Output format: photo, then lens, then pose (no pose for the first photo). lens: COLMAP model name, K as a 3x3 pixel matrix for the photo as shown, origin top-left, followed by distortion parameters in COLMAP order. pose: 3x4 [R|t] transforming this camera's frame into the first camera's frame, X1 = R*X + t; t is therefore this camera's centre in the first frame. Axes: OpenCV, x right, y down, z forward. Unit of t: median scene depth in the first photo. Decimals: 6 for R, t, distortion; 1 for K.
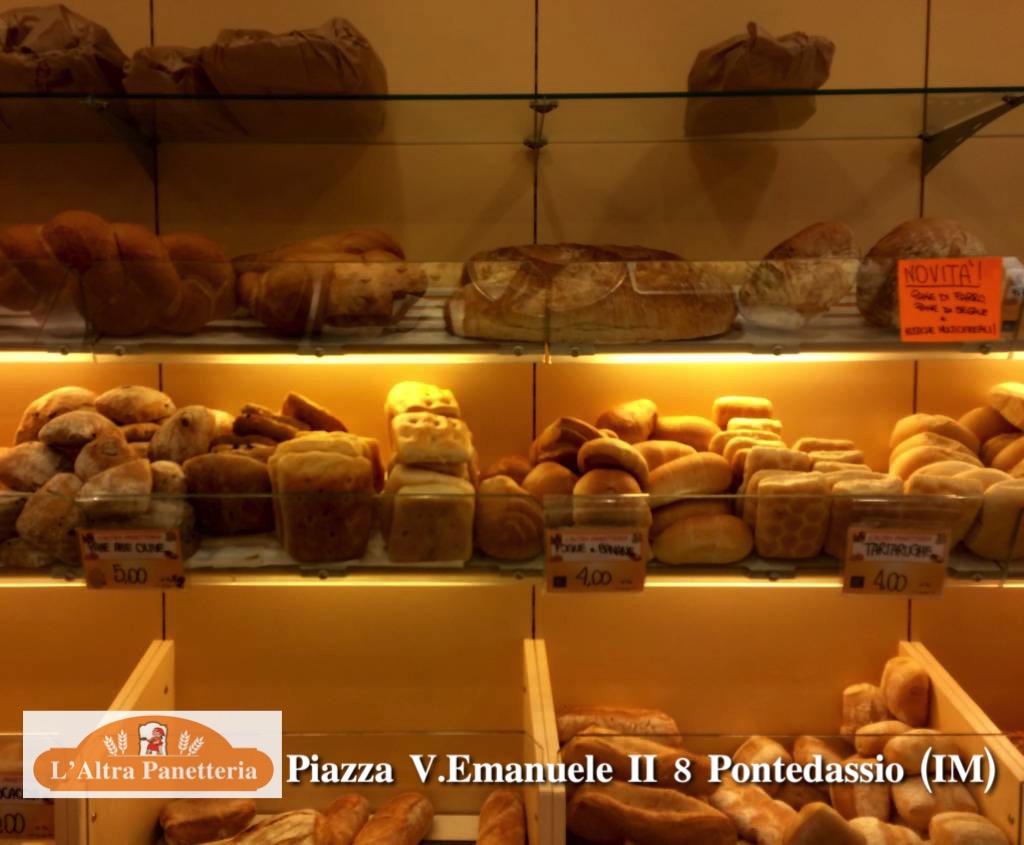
lens RADIAL K [[940.7, 0, 458.6], [0, 940.7, 422.9], [0, 0, 1]] dist [0.091394, -0.114566]
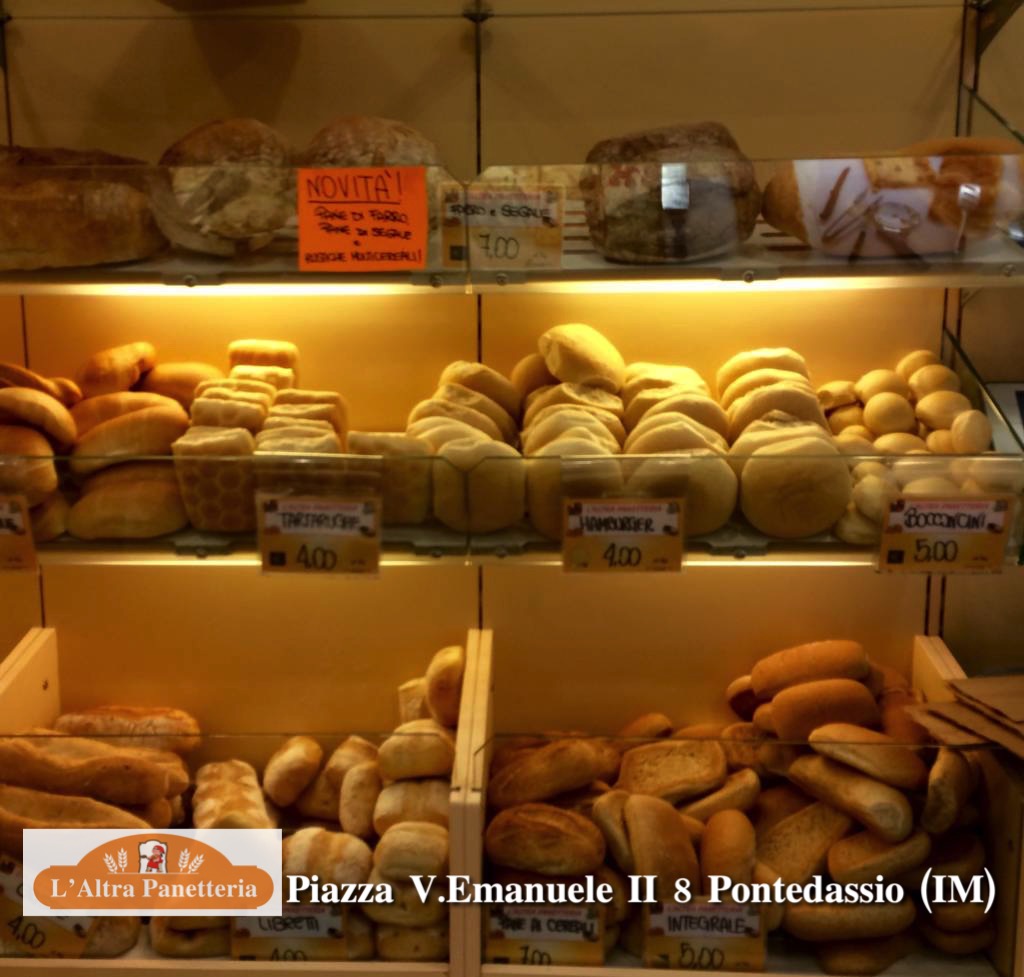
lens RADIAL K [[1113.7, 0, 512.0], [0, 1113.7, 488.5], [0, 0, 1]] dist [0.053577, -0.012322]
pose [[0.999894, 0.003780, -0.014090, 0.645264], [-0.002410, 0.995383, 0.095955, 0.009004], [0.014388, -0.095911, 0.995286, 0.021678]]
